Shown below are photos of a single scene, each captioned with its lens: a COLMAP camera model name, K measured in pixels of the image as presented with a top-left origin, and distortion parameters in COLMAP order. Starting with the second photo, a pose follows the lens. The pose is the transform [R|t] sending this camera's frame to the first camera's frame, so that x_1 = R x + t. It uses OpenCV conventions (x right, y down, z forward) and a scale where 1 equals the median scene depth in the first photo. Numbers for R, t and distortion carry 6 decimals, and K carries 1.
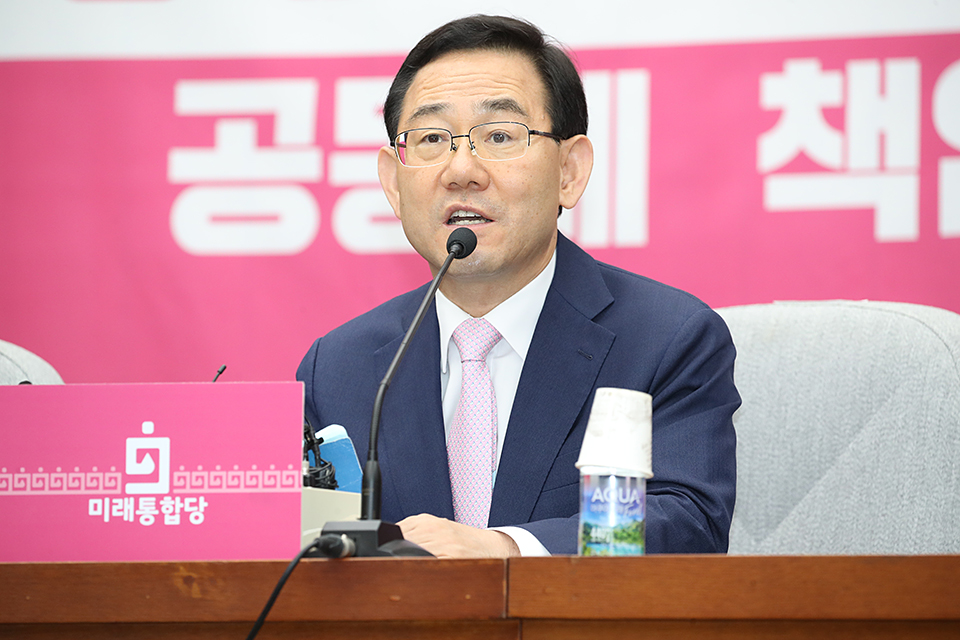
lens RADIAL K [[6975.1, 0, 502.1], [0, 6975.1, 328.0], [0, 0, 1]] dist [1.915610, 0.000000]
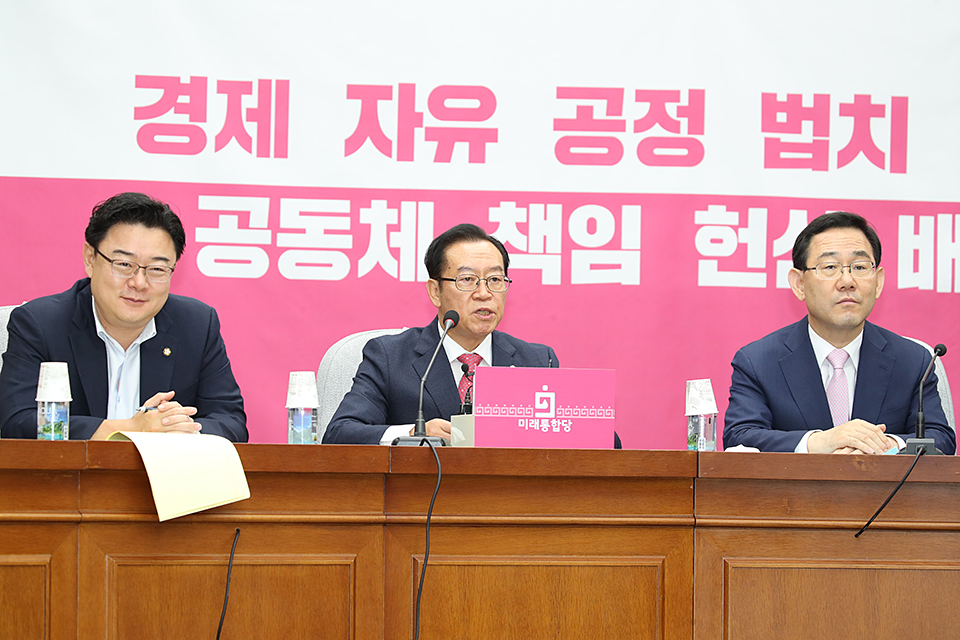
lens RADIAL K [[3420.0, 0, 522.0], [0, 3420.0, 480.2], [0, 0, 1]] dist [-0.019729, 0.000000]
pose [[0.891616, 0.007881, 0.452724, -0.440368], [-0.037766, 0.997659, 0.057011, -0.012246], [-0.451215, -0.067929, 0.889826, 0.038592]]
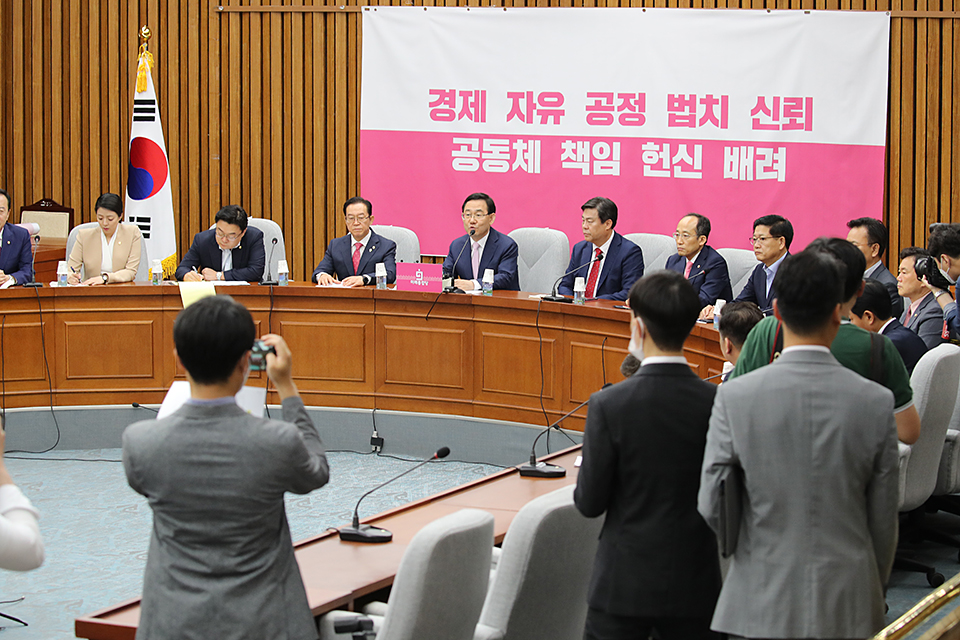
lens RADIAL K [[2653.1, 0, 475.4], [0, 2653.1, 308.4], [0, 0, 1]] dist [-0.278668, 0.000000]
pose [[0.995629, 0.008309, -0.093027, 0.159929], [0.008230, 0.984355, 0.176006, -0.265891], [0.093034, -0.176002, 0.979984, -0.983088]]
